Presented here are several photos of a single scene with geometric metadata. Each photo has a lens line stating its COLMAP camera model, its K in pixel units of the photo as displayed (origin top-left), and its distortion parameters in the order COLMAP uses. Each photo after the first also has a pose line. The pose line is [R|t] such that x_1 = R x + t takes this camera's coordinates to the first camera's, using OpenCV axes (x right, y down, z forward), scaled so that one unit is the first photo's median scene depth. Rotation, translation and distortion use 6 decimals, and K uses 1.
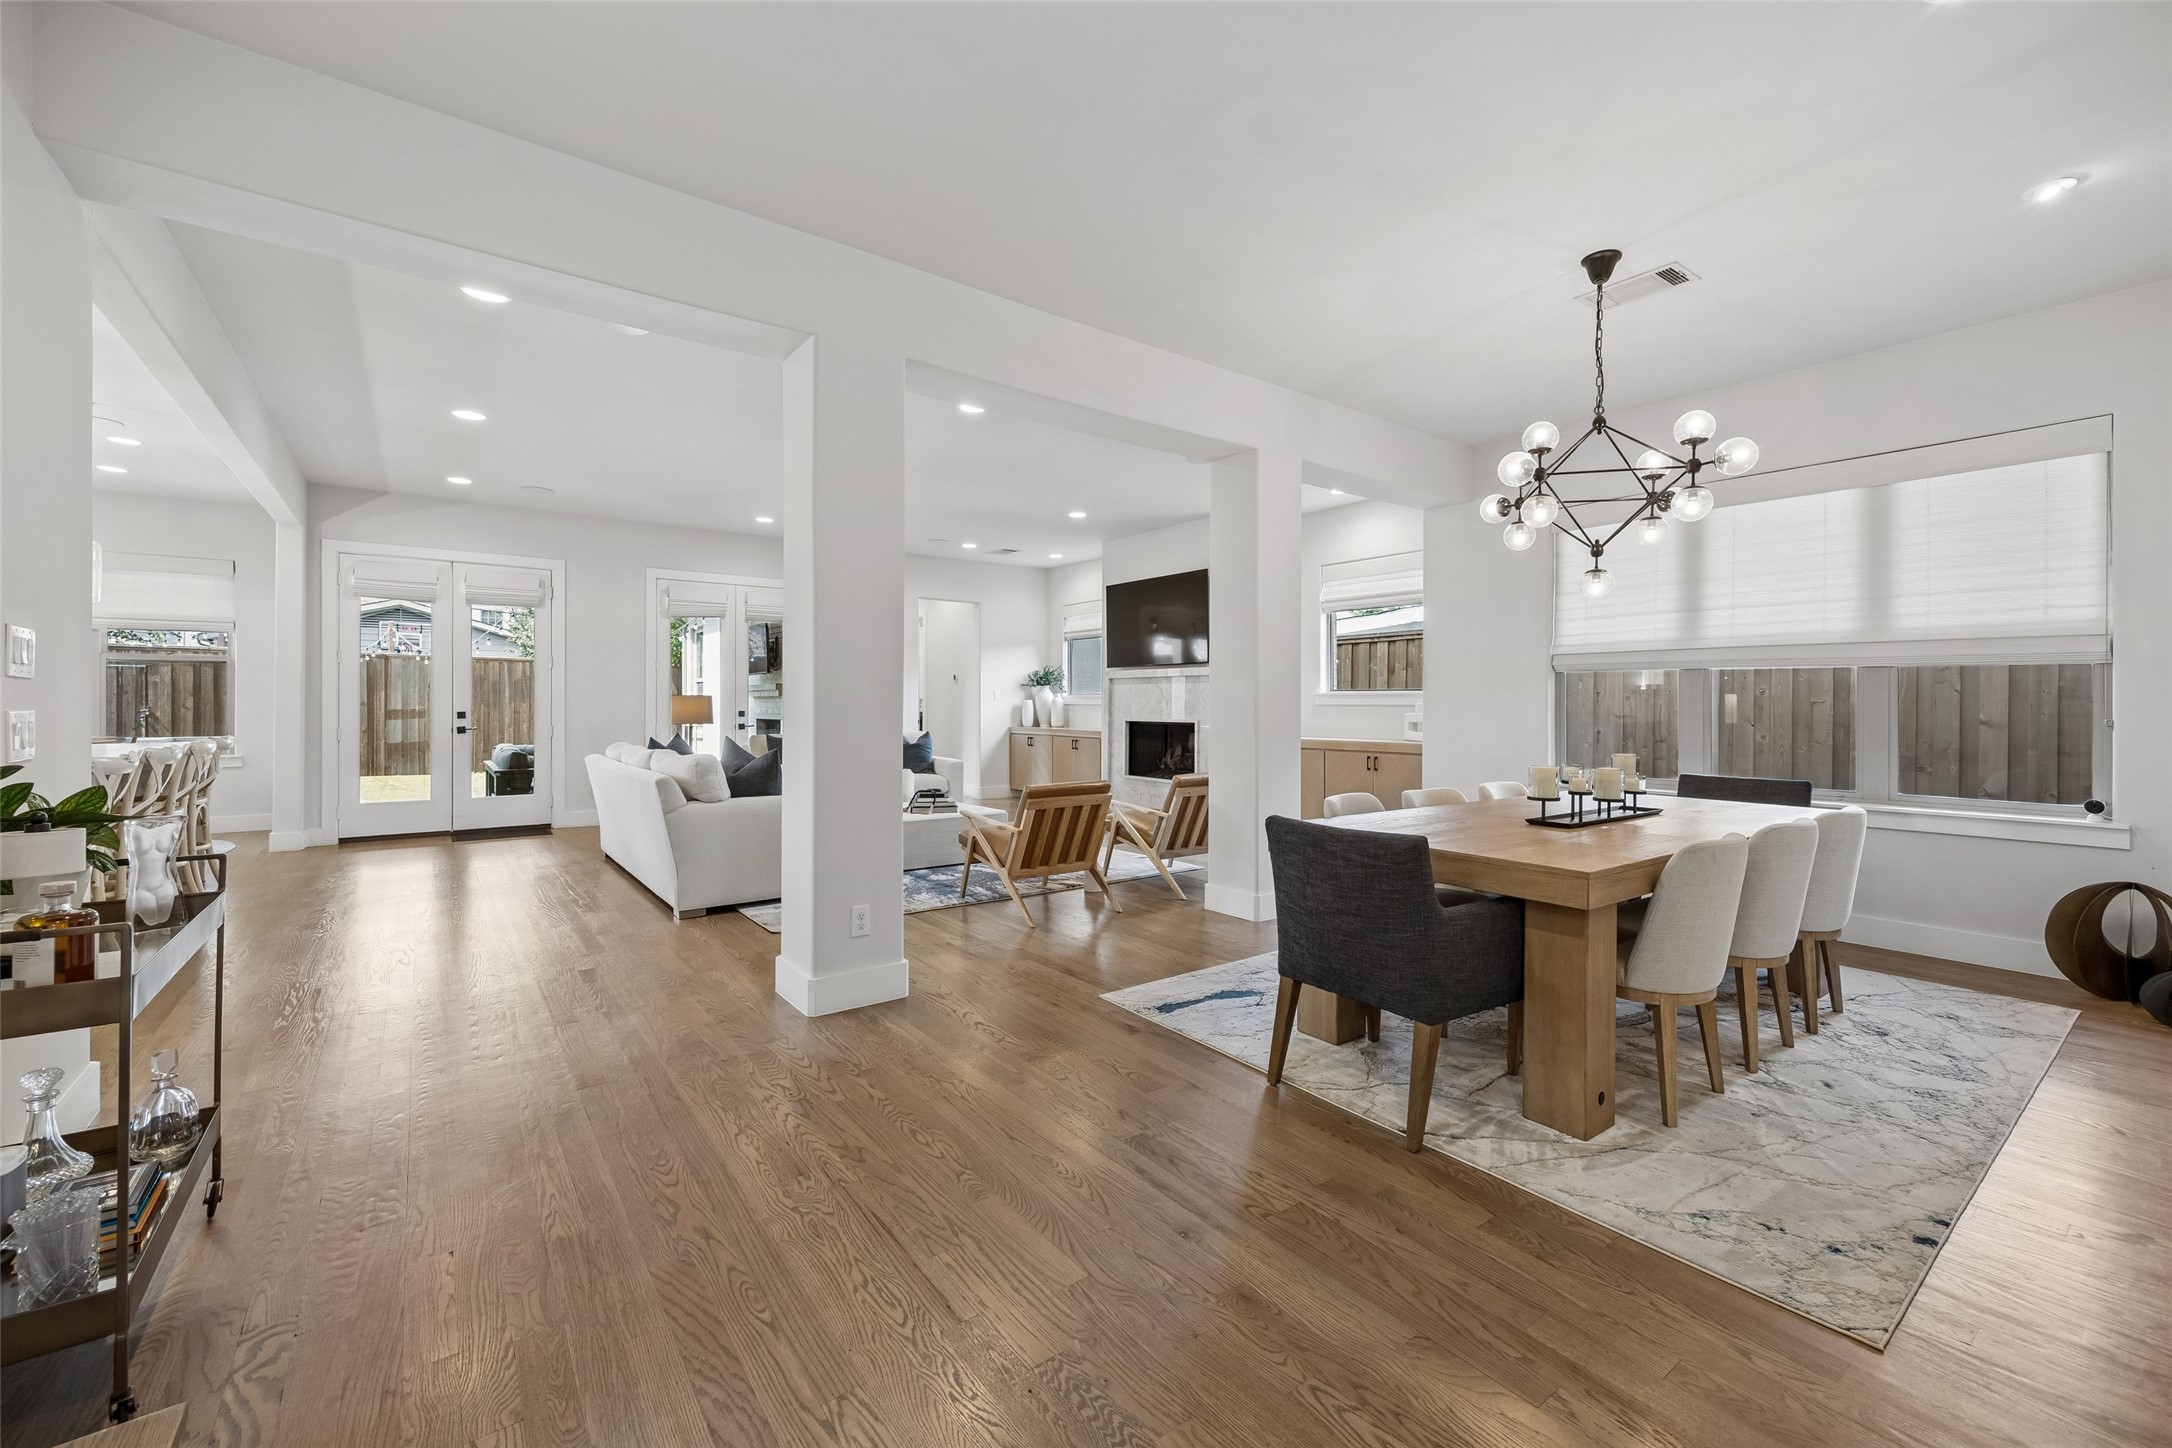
lens RADIAL K [[881.9, 0, 1087.4], [0, 881.9, 710.5], [0, 0, 1]] dist [0.008386, -0.000013]
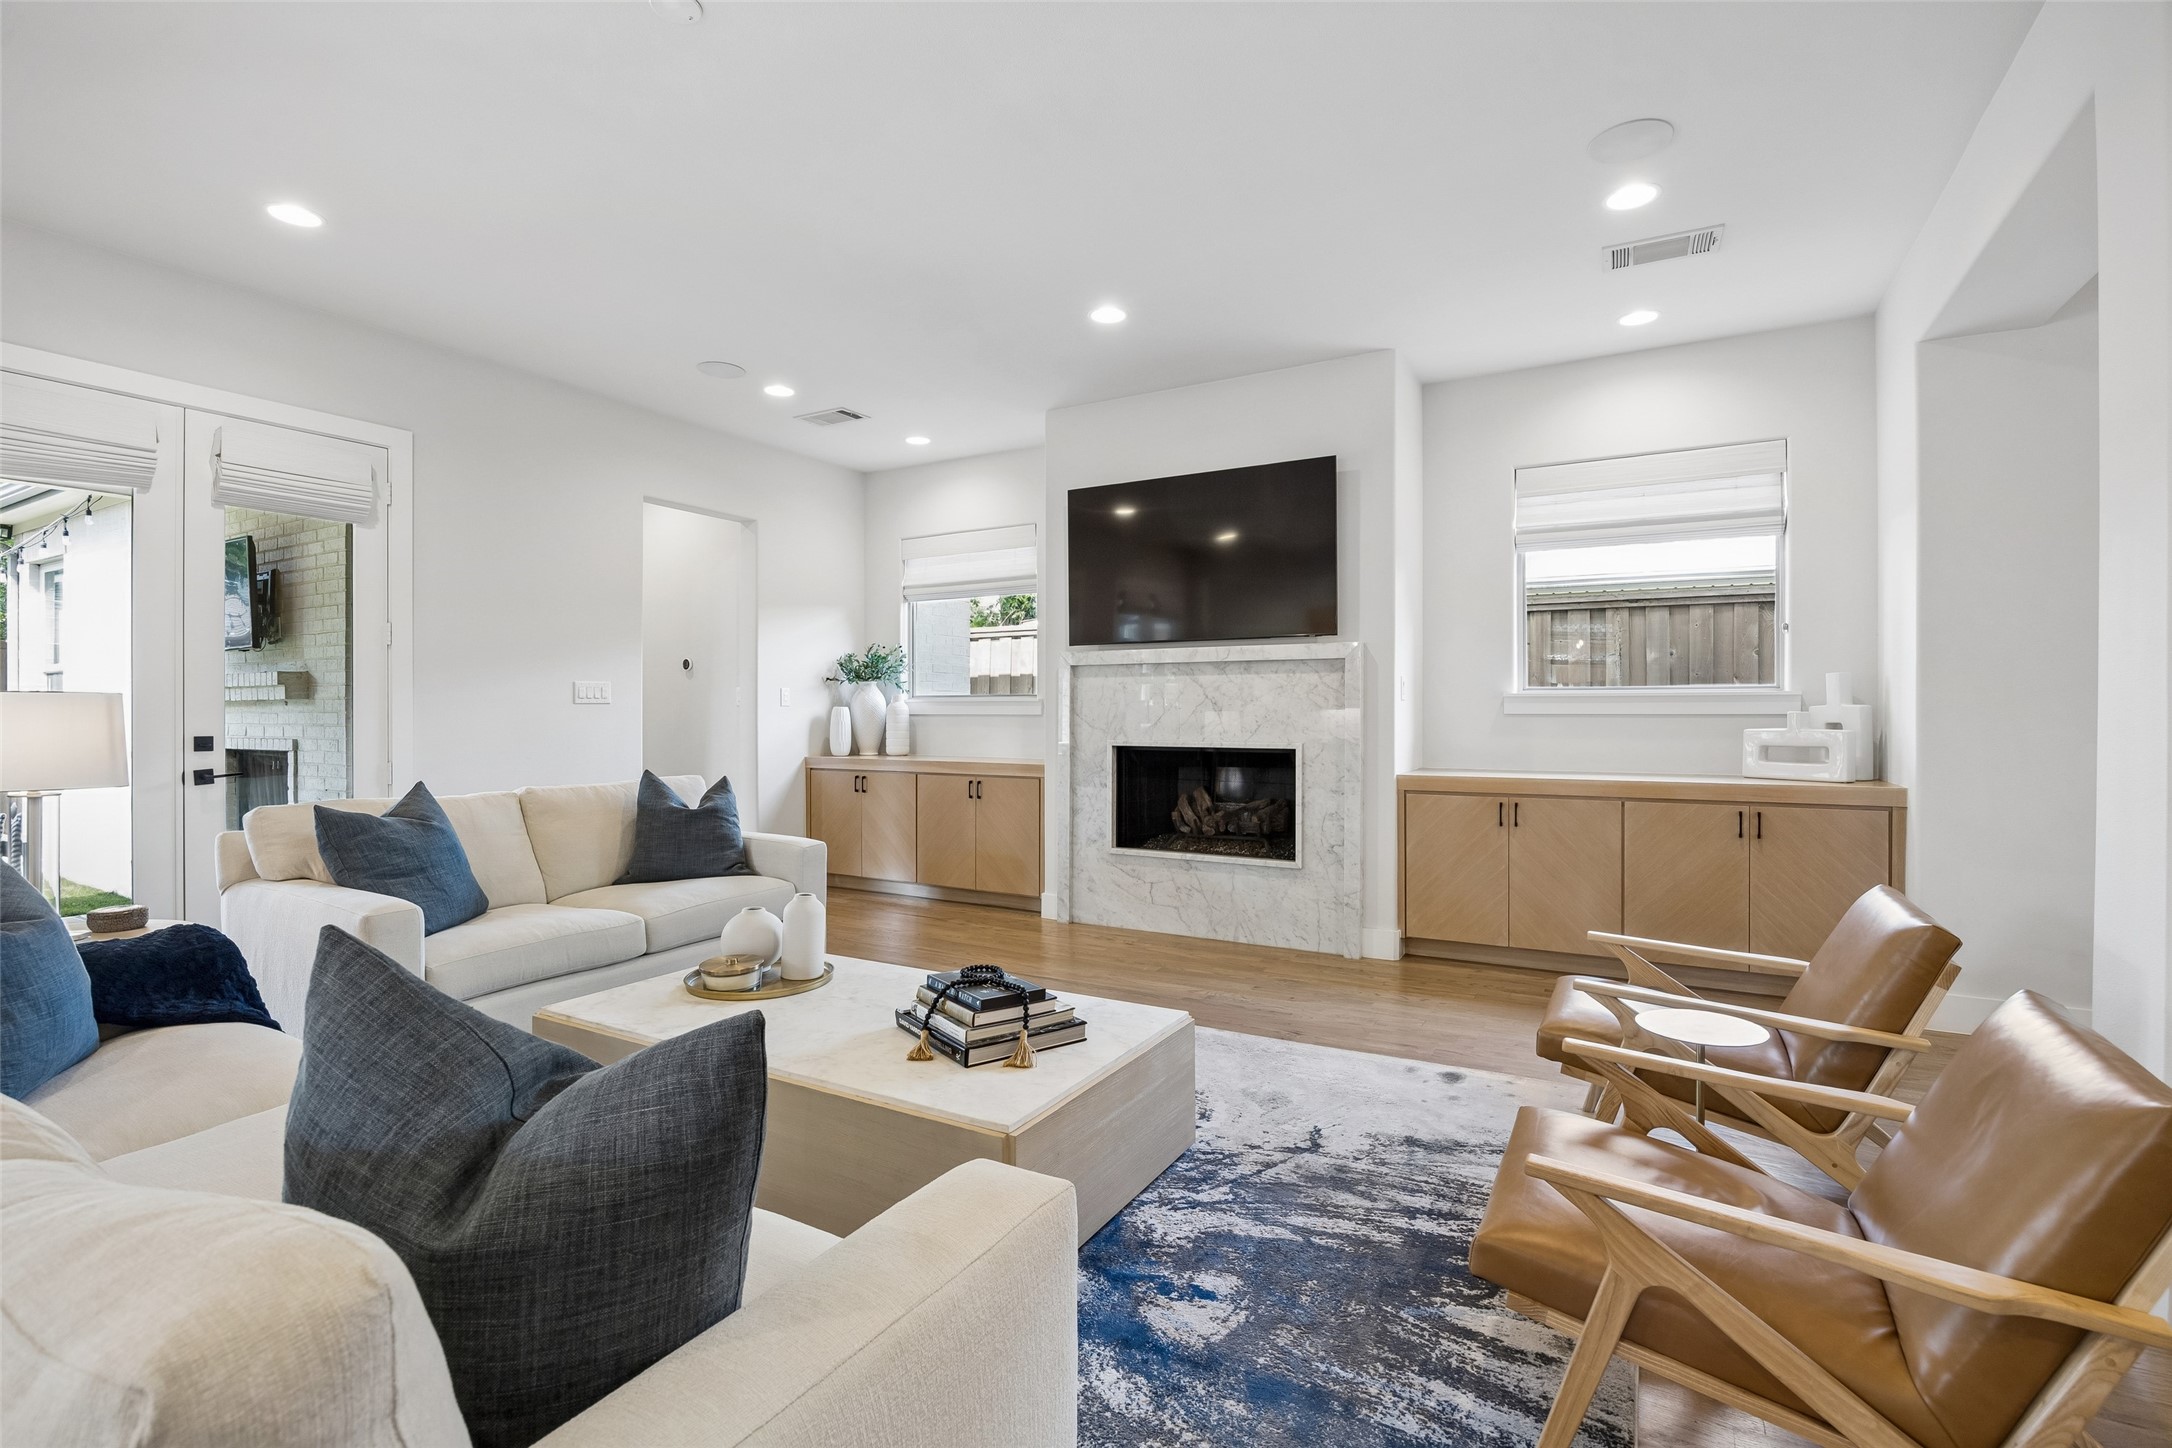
lens RADIAL K [[989.7, 0, 1085.5], [0, 989.7, 716.3], [0, 0, 1]] dist [-0.016585, 0.000111]
pose [[0.918571, -0.005562, 0.395216, -0.206205], [0.006496, 0.999978, -0.001025, -0.005302], [-0.395202, 0.003509, 0.918588, 0.456642]]
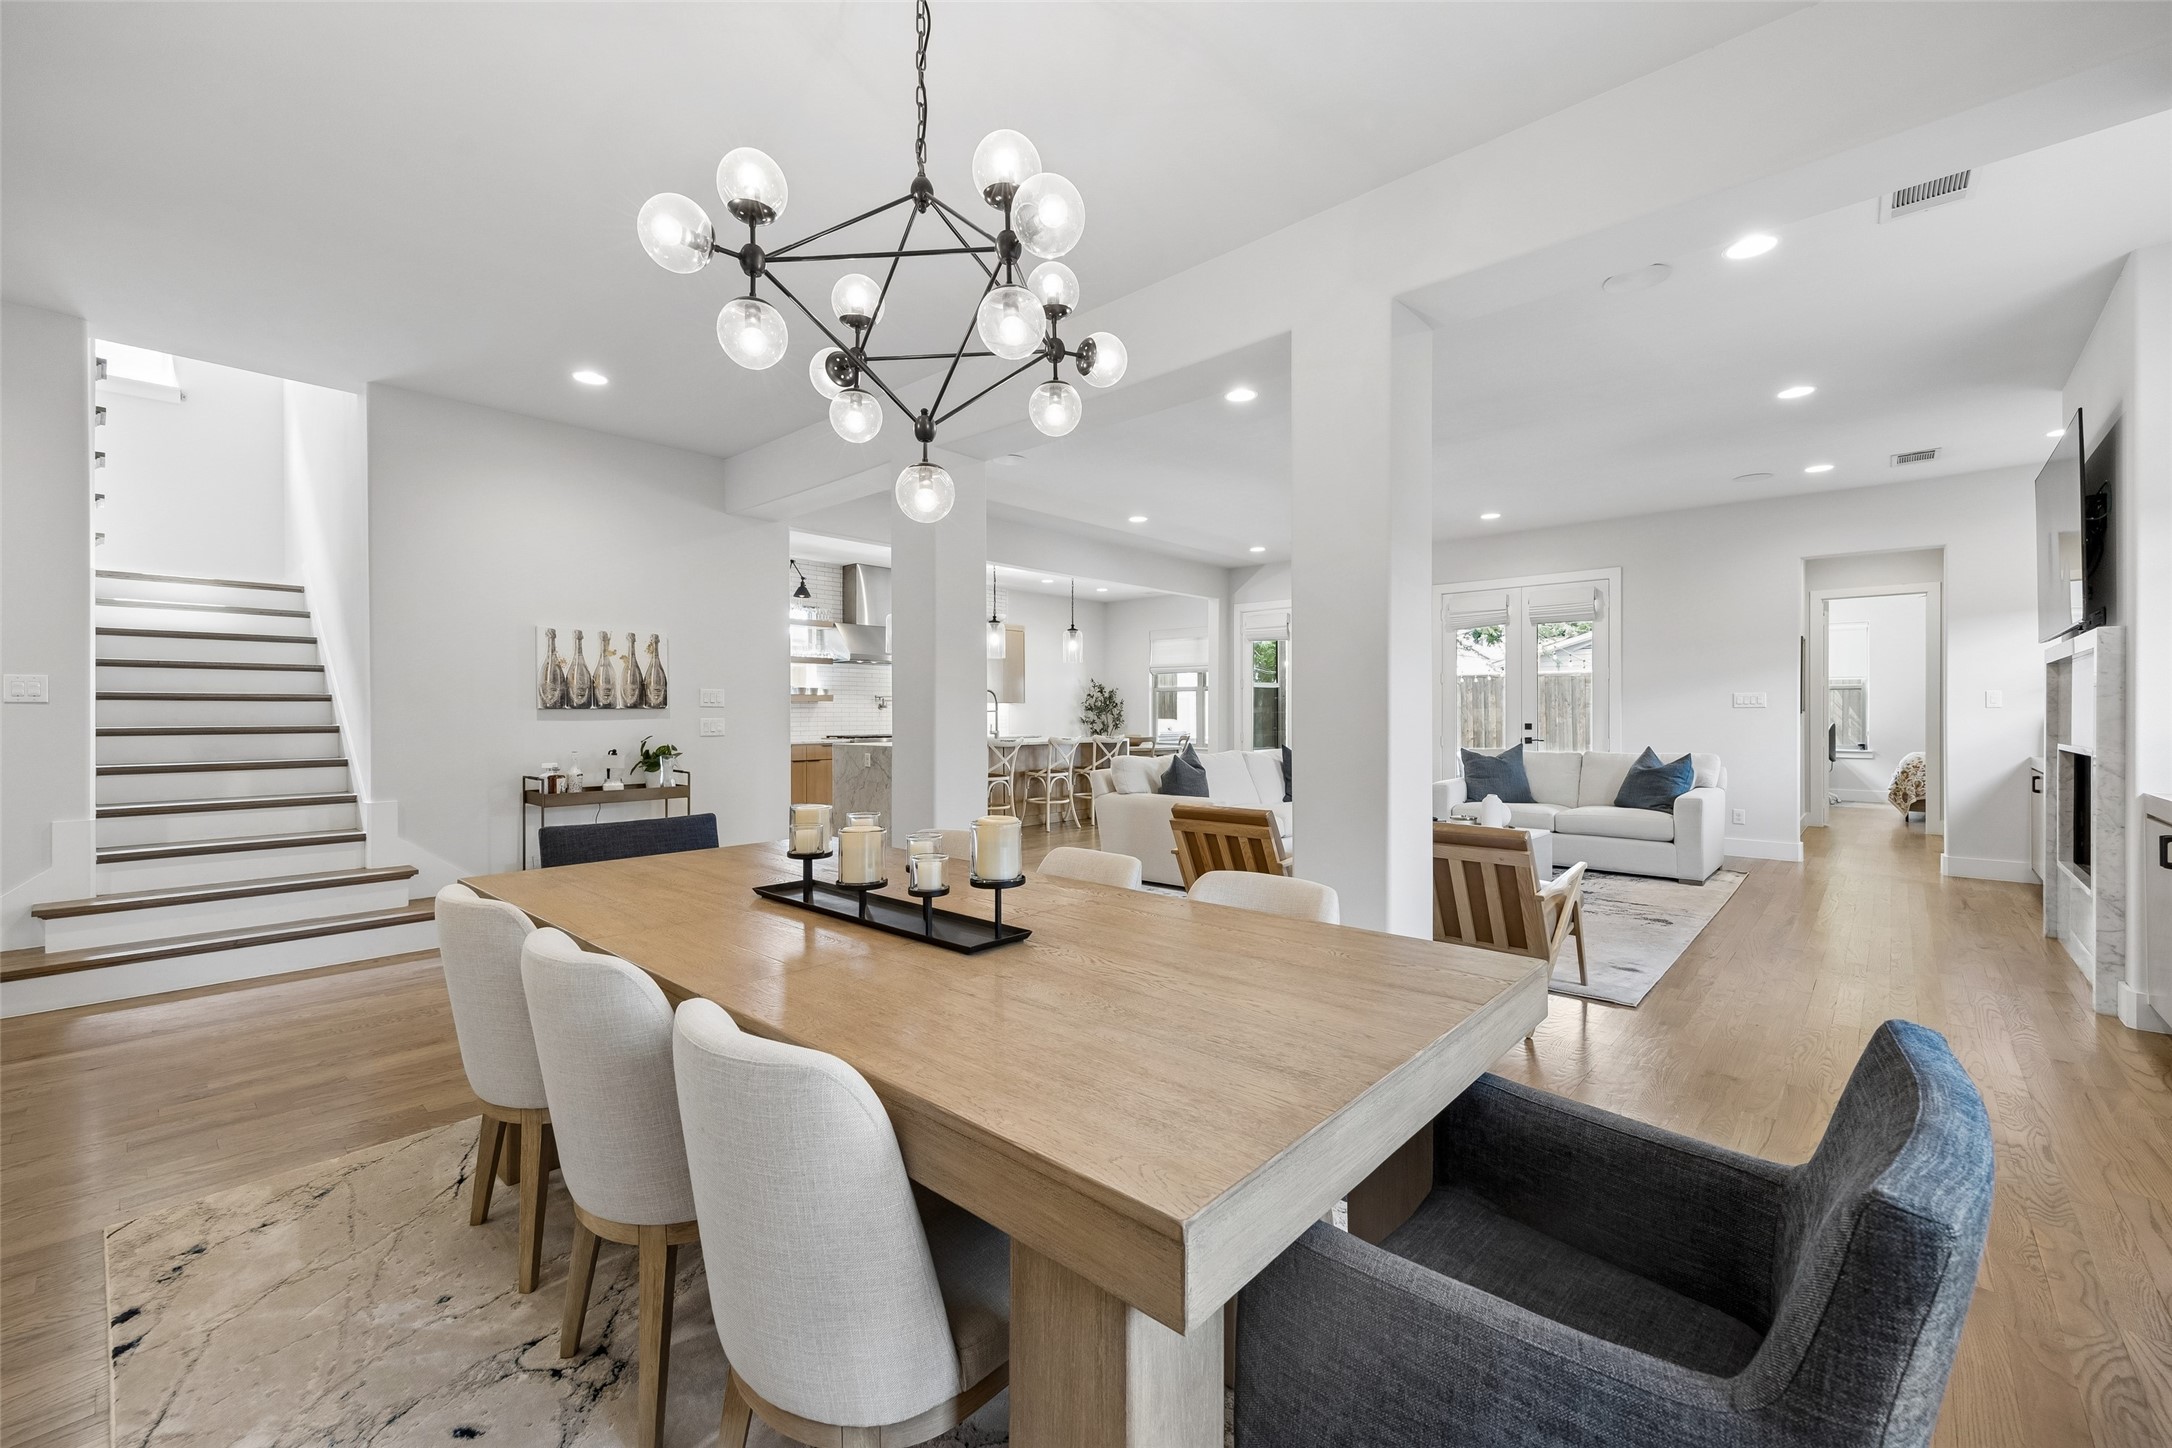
lens RADIAL K [[881.9, 0, 1087.4], [0, 881.9, 710.5], [0, 0, 1]] dist [0.008386, -0.000013]
pose [[0.188398, -0.006423, -0.982072, 0.422111], [-0.007119, 0.999943, -0.007906, -0.002544], [0.982067, 0.008481, 0.188342, 0.379045]]
